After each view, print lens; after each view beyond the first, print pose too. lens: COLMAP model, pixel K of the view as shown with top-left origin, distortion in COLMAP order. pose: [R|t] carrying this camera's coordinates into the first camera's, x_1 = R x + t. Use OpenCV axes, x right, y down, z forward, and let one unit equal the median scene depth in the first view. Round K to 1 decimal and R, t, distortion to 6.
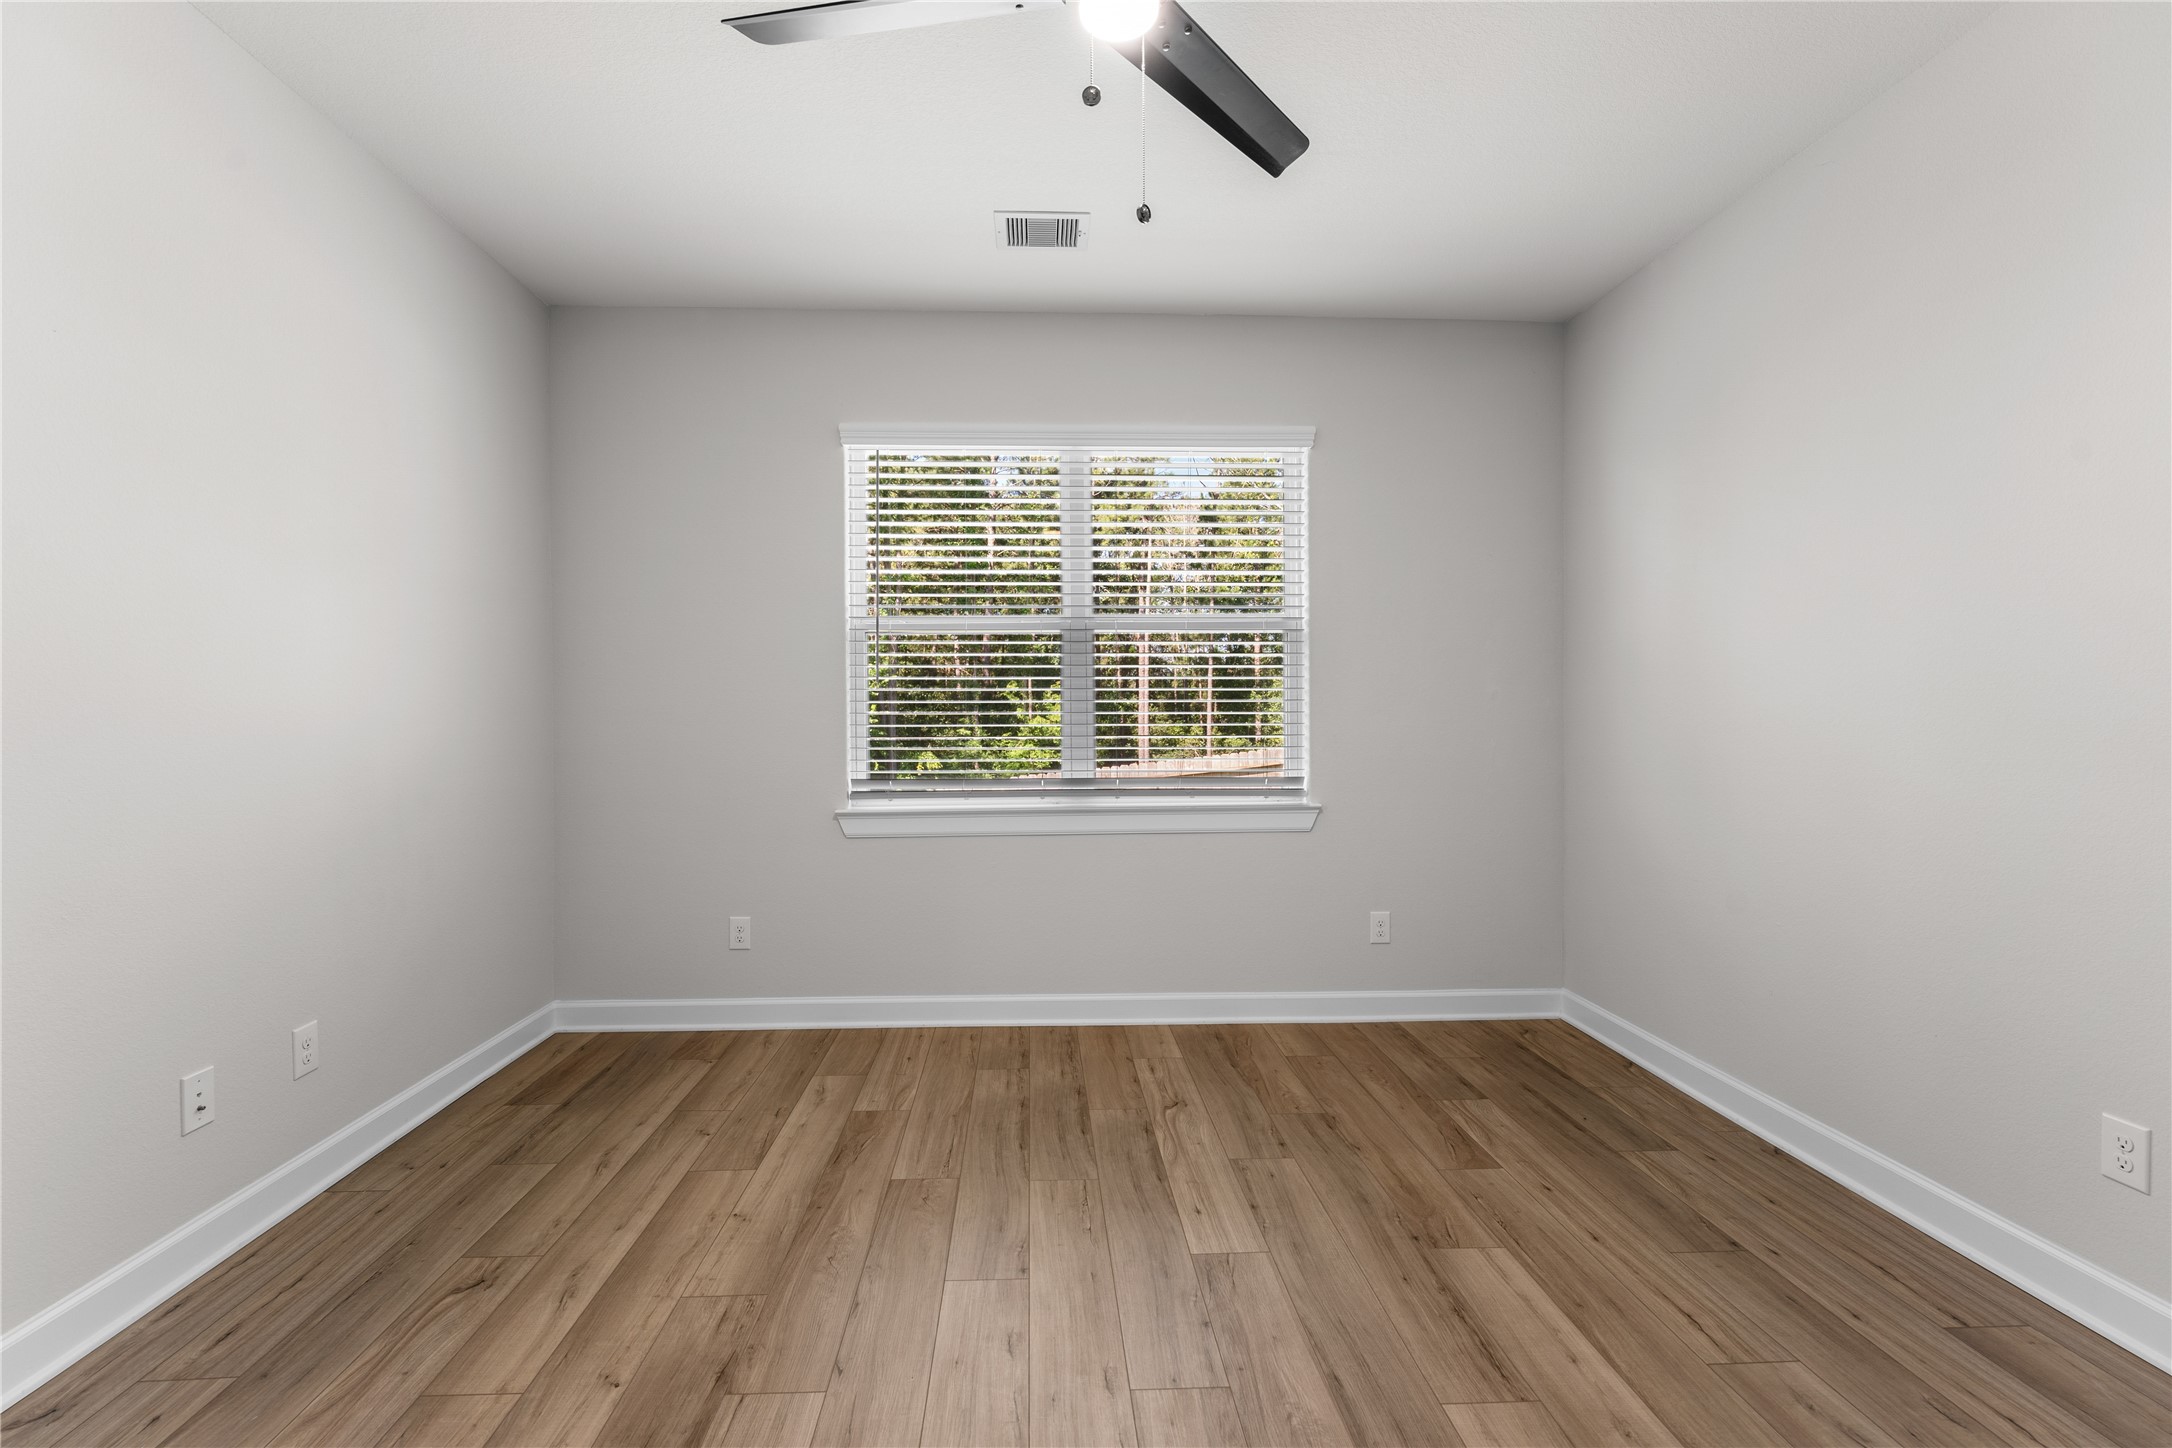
lens RADIAL K [[968.5, 0, 1071.7], [0, 968.5, 722.8], [0, 0, 1]] dist [0.001277, -0.000458]
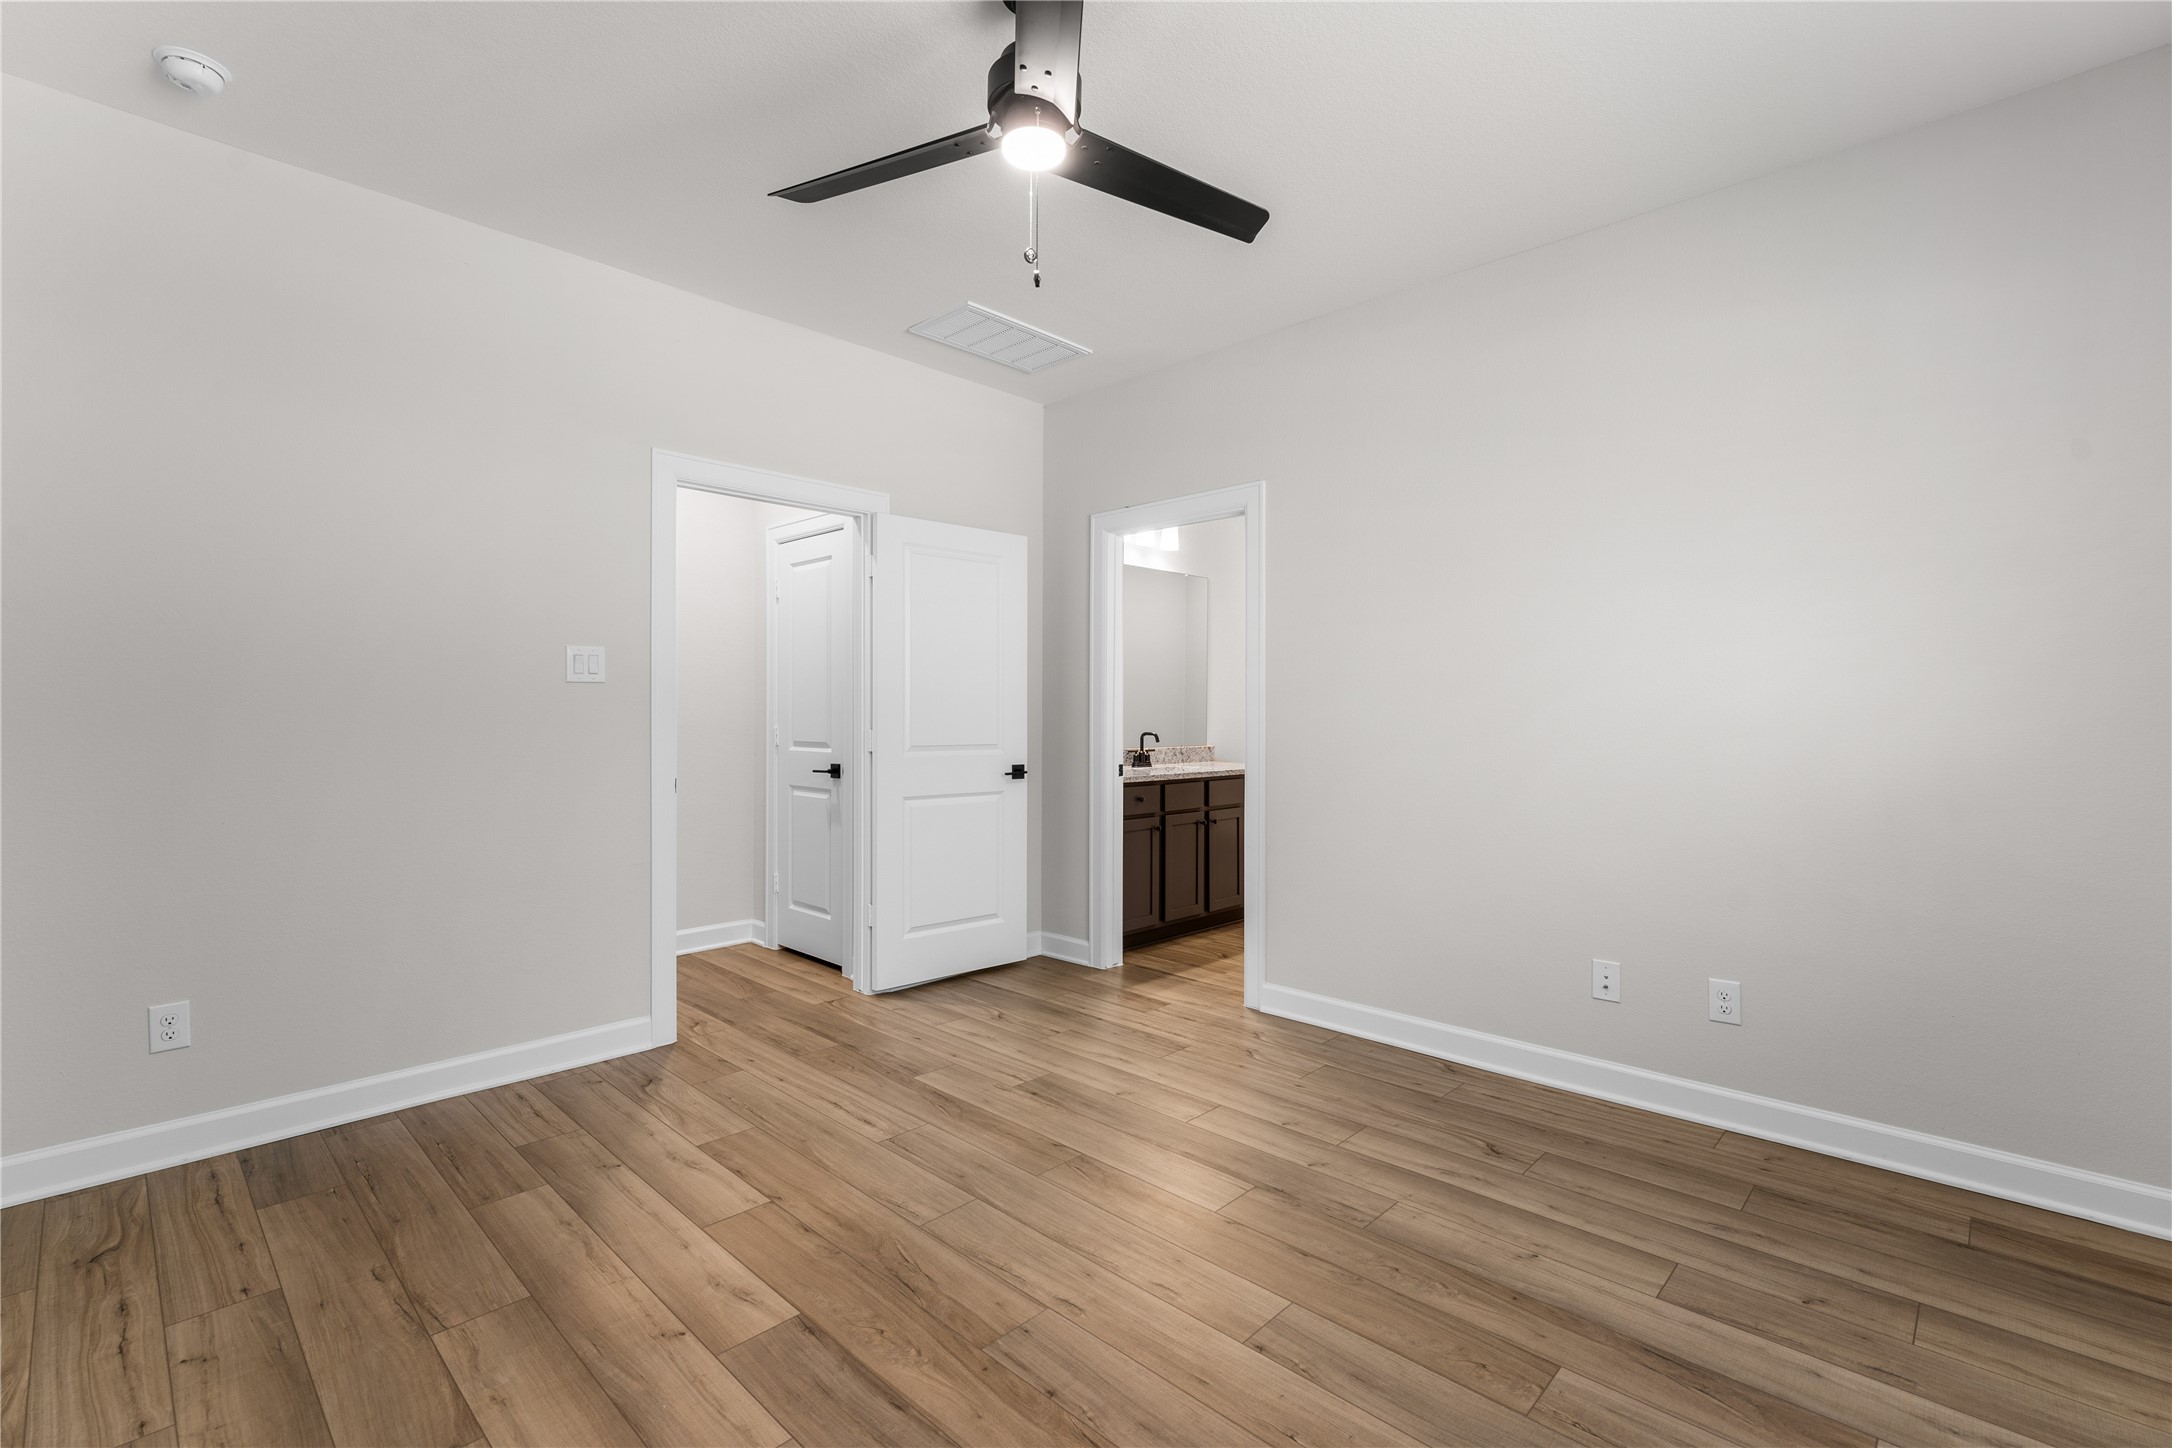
lens RADIAL K [[968.5, 0, 1072.5], [0, 968.5, 714.2], [0, 0, 1]] dist [0.001277, -0.000458]
pose [[-0.729699, 0.000330, -0.683769, 0.502944], [-0.008967, 0.999909, 0.010051, -0.011393], [0.683710, 0.013466, -0.729629, 1.132733]]
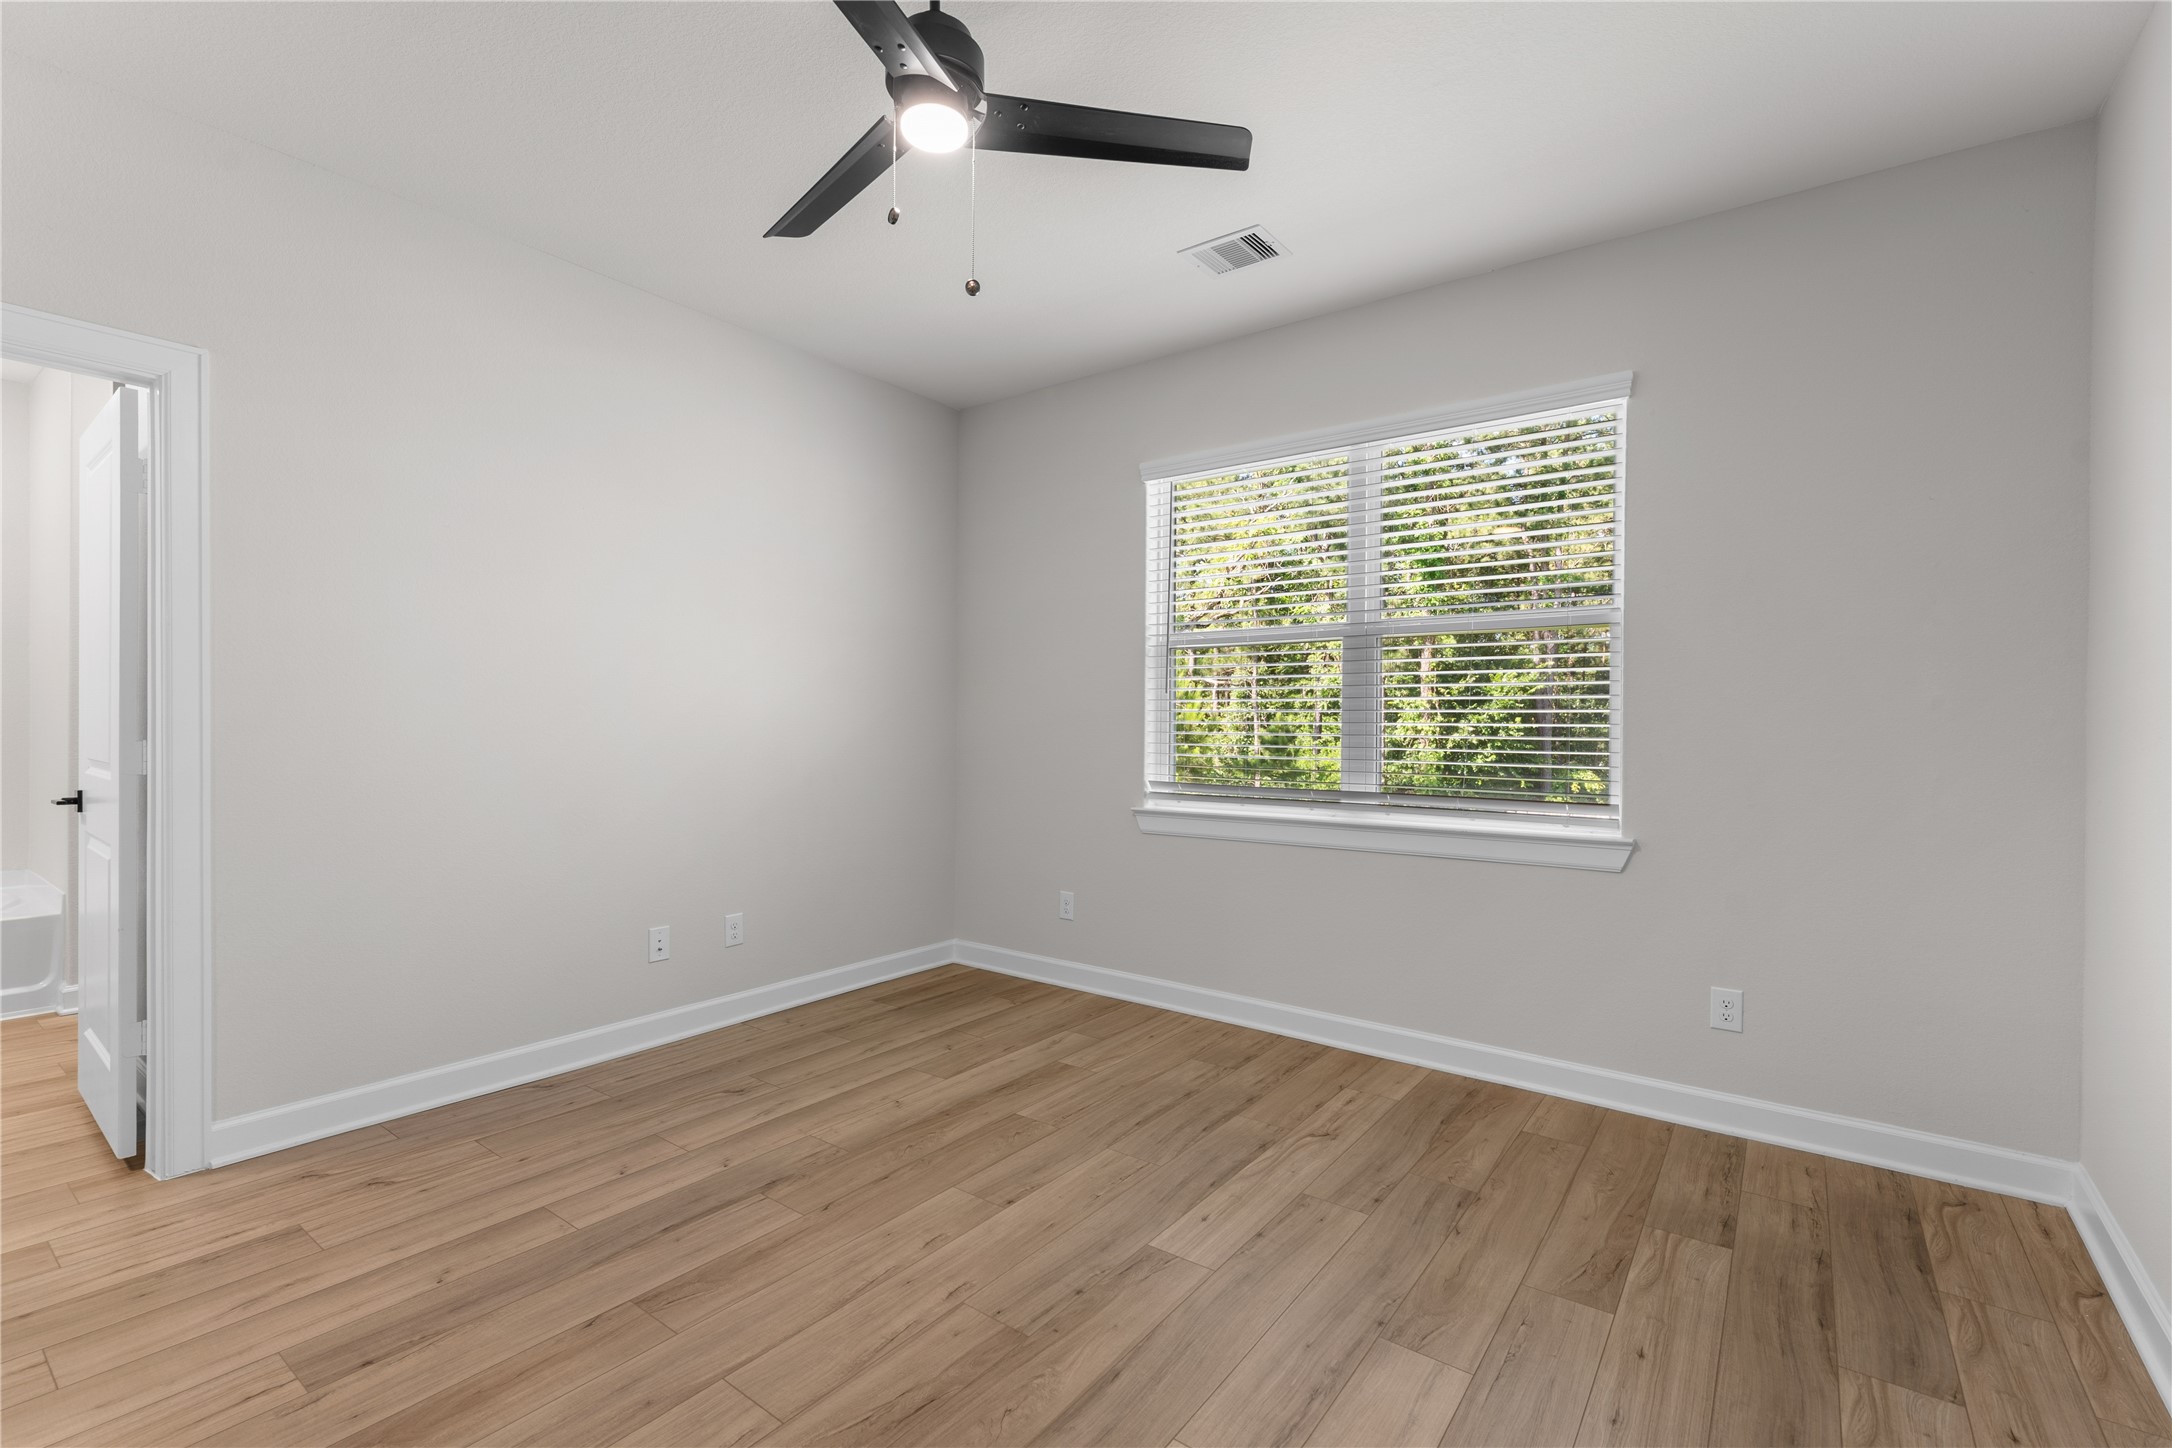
lens RADIAL K [[968.5, 0, 1068.6], [0, 968.5, 726.4], [0, 0, 1]] dist [0.001277, -0.000458]
pose [[0.768803, 0.011580, -0.639381, 0.548948], [-0.017307, 0.999847, -0.002701, 0.000699], [0.639251, 0.013142, 0.768886, 0.112180]]
